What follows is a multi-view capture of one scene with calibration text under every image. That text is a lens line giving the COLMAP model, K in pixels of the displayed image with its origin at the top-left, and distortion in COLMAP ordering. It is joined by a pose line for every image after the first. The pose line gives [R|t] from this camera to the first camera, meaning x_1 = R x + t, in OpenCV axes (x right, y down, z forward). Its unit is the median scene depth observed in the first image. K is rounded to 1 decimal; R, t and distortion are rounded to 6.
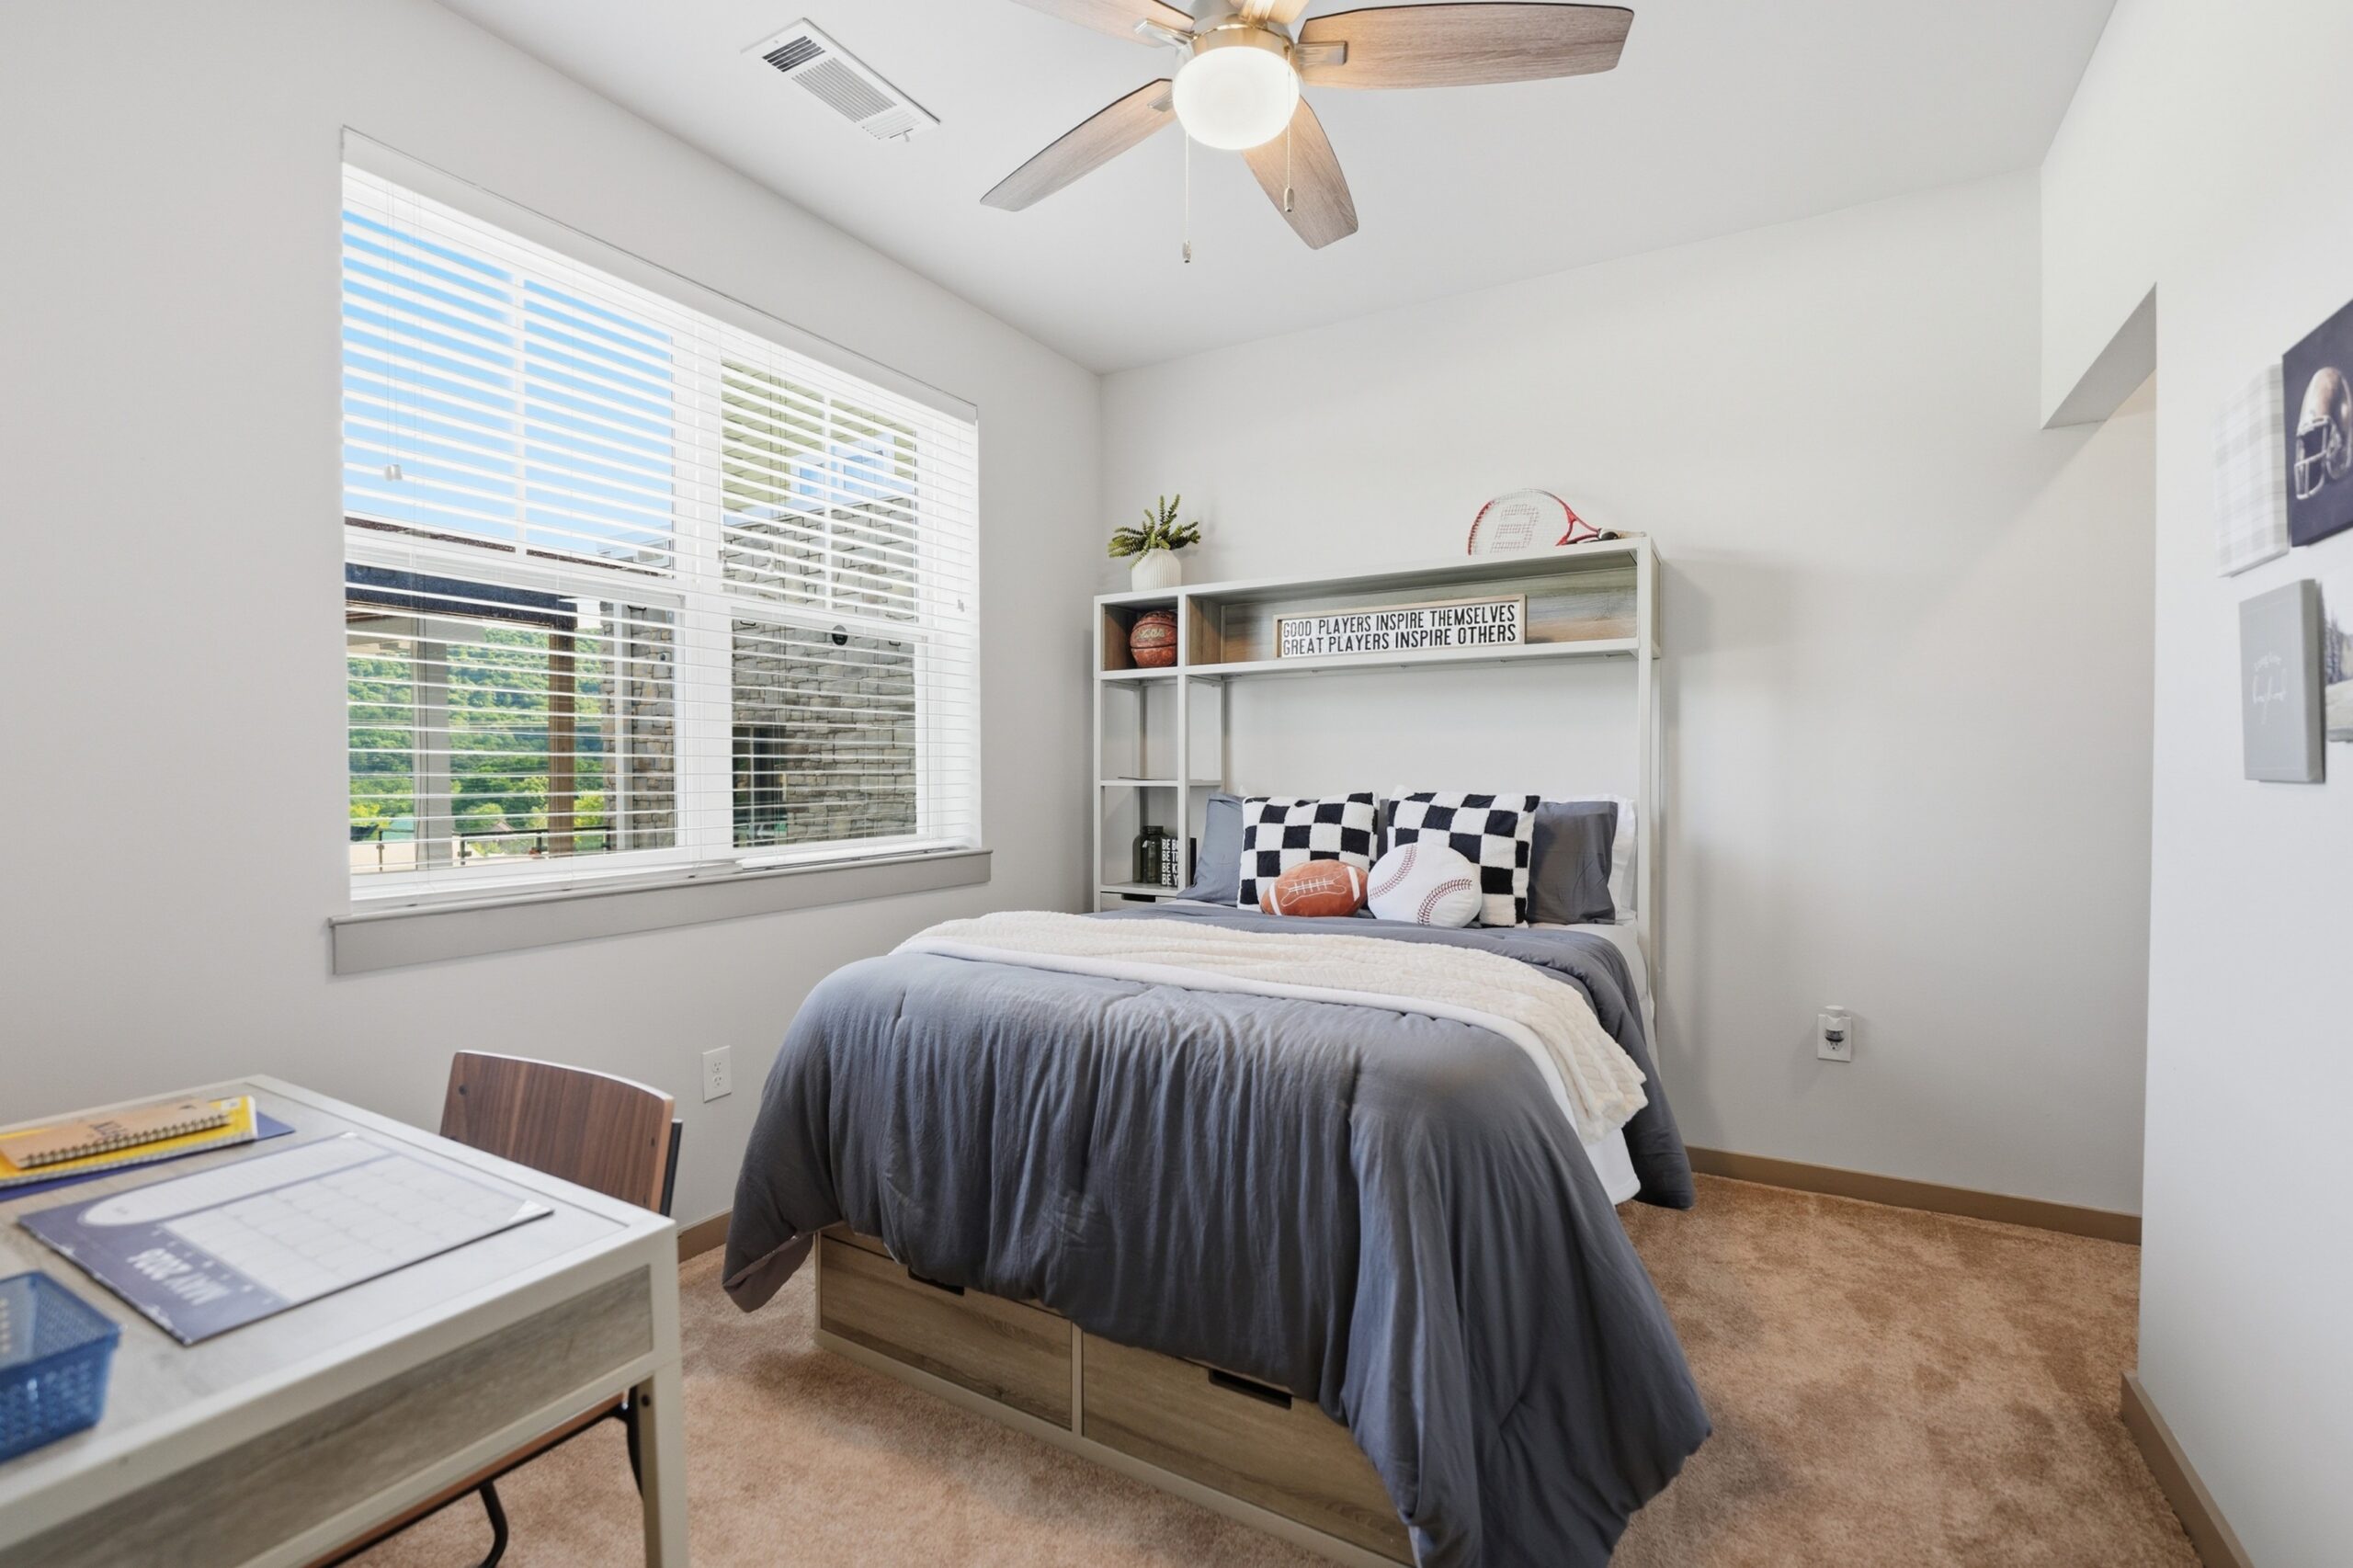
lens RADIAL K [[1021.2, 0, 1183.7], [0, 1021.2, 775.8], [0, 0, 1]] dist [-0.001232, -0.000032]
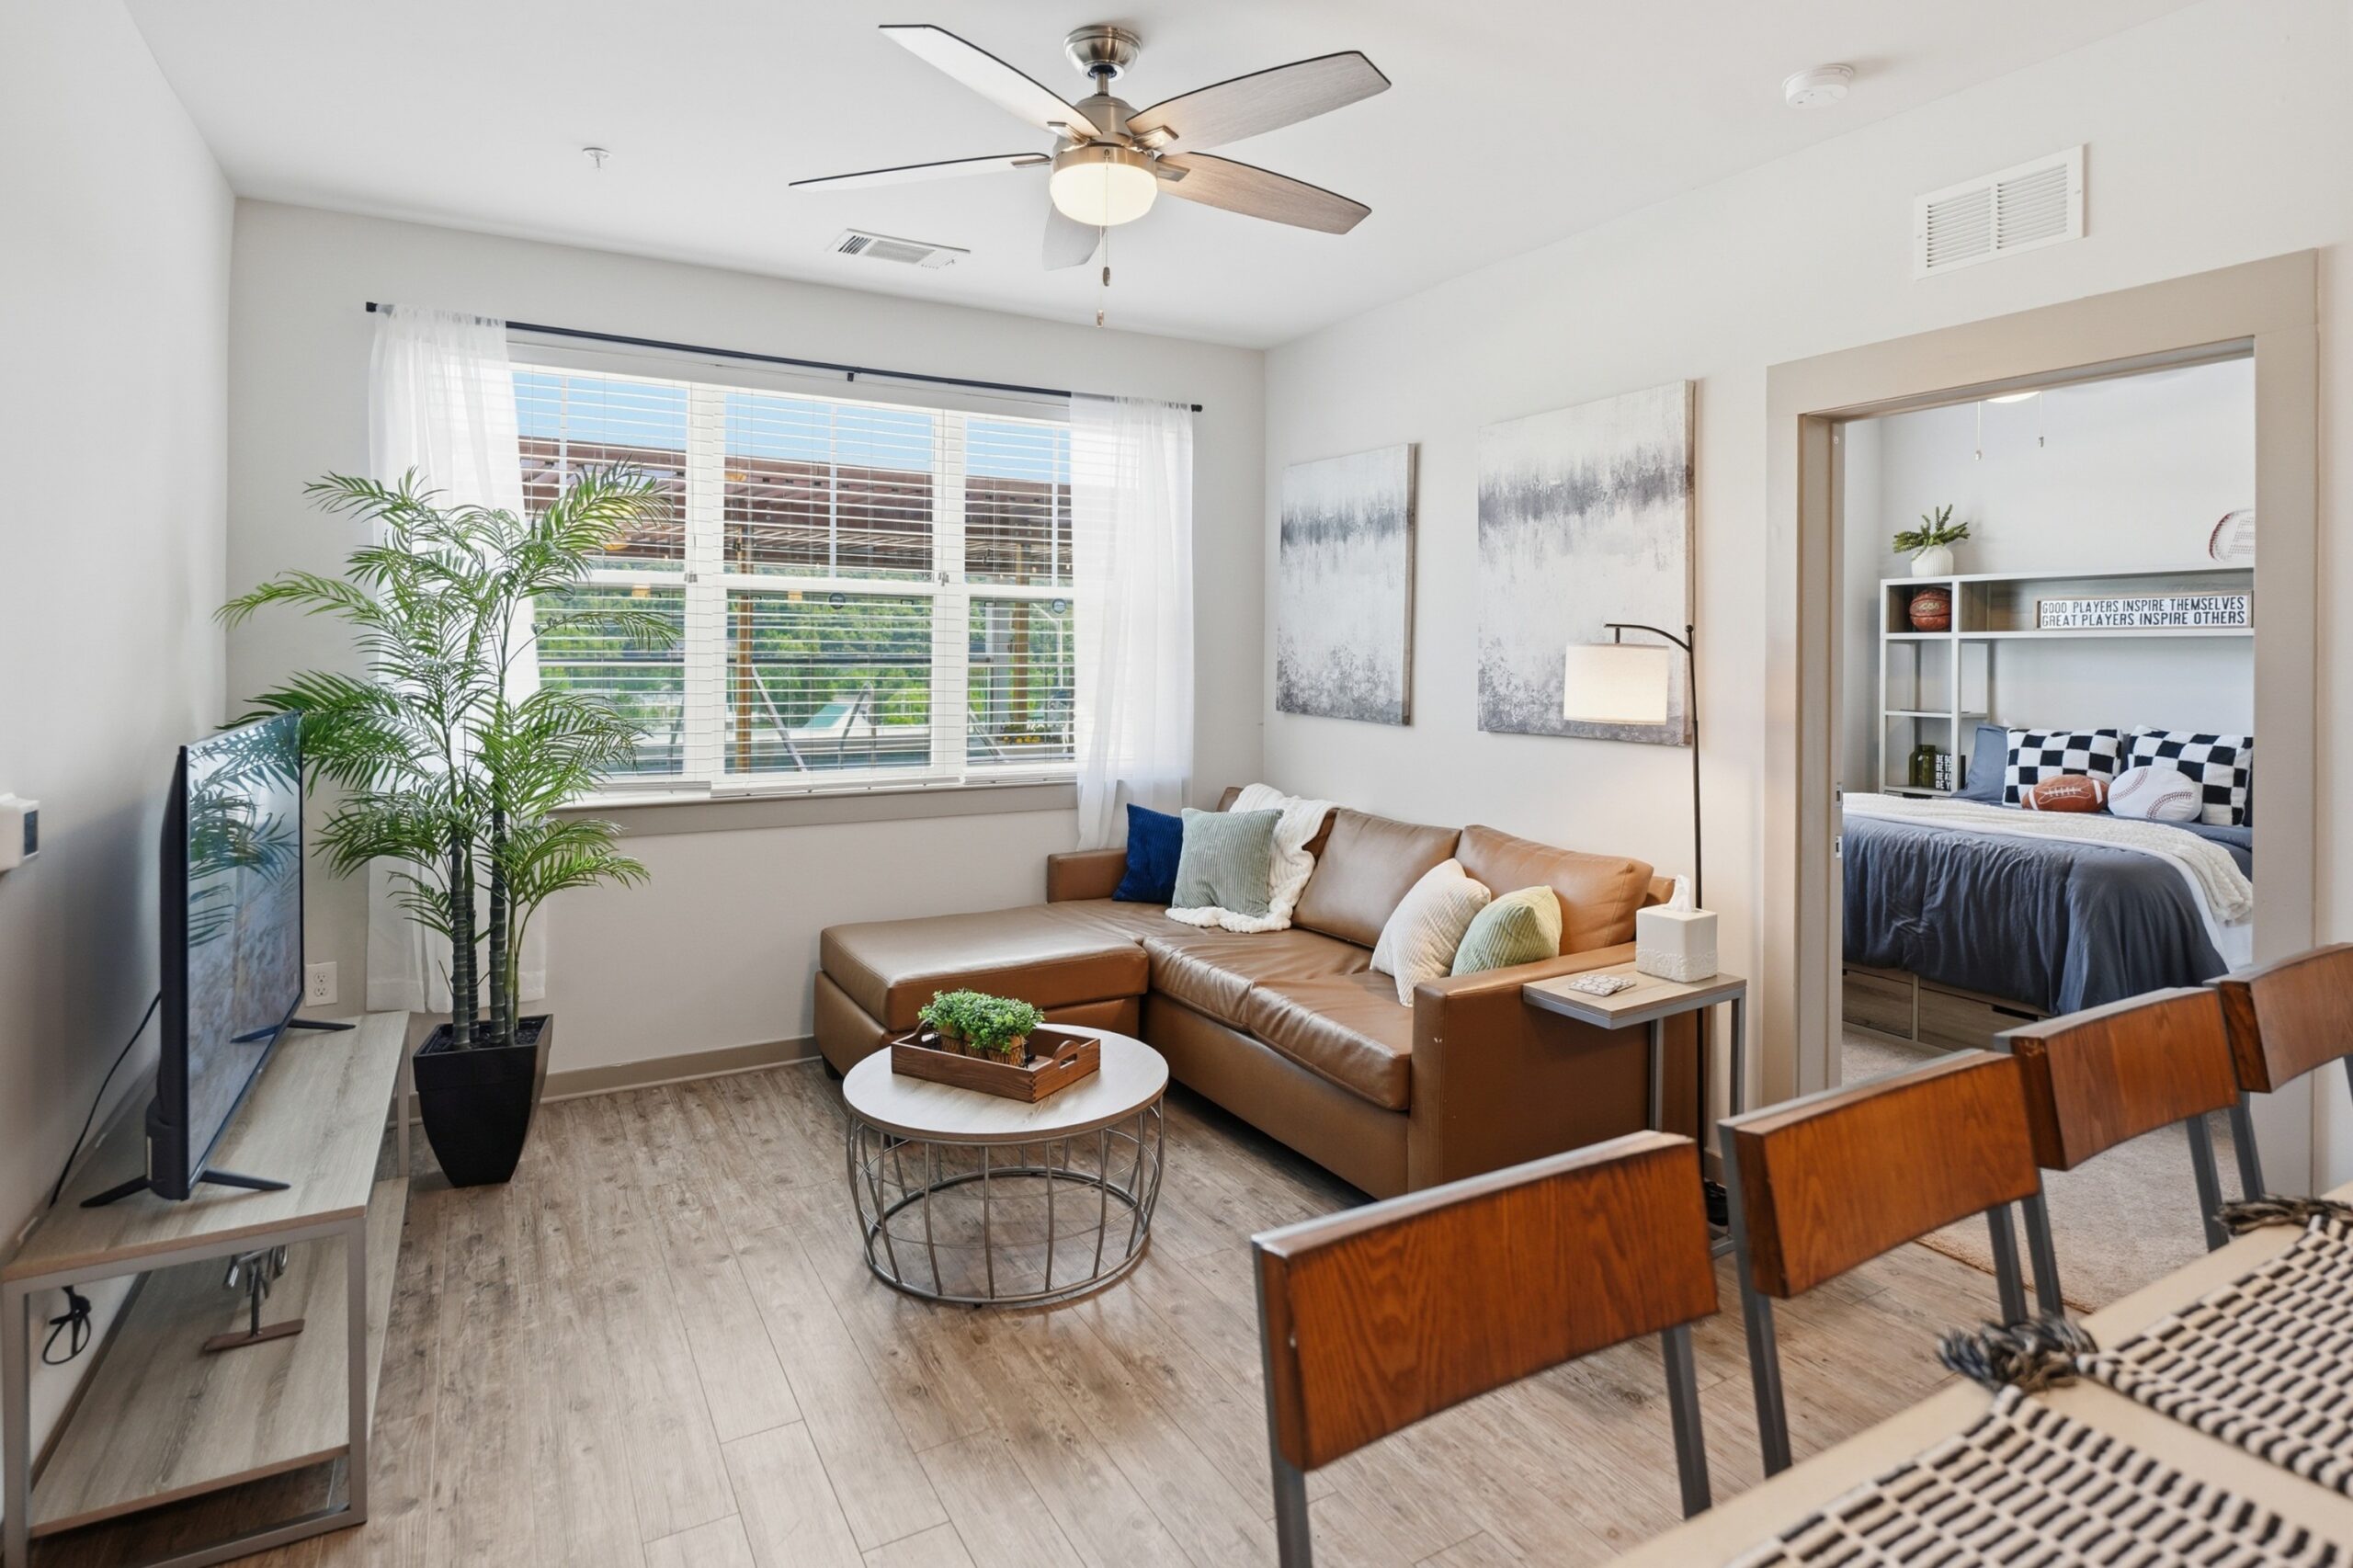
lens RADIAL K [[1252.0, 0, 1209.4], [0, 1252.0, 642.2], [0, 0, 1]] dist [0.020678, -0.000949]
pose [[0.875829, 0.001214, -0.482620, -0.069533], [-0.008738, 0.999873, -0.013343, -0.068271], [0.482542, 0.015903, 0.875728, -1.120045]]
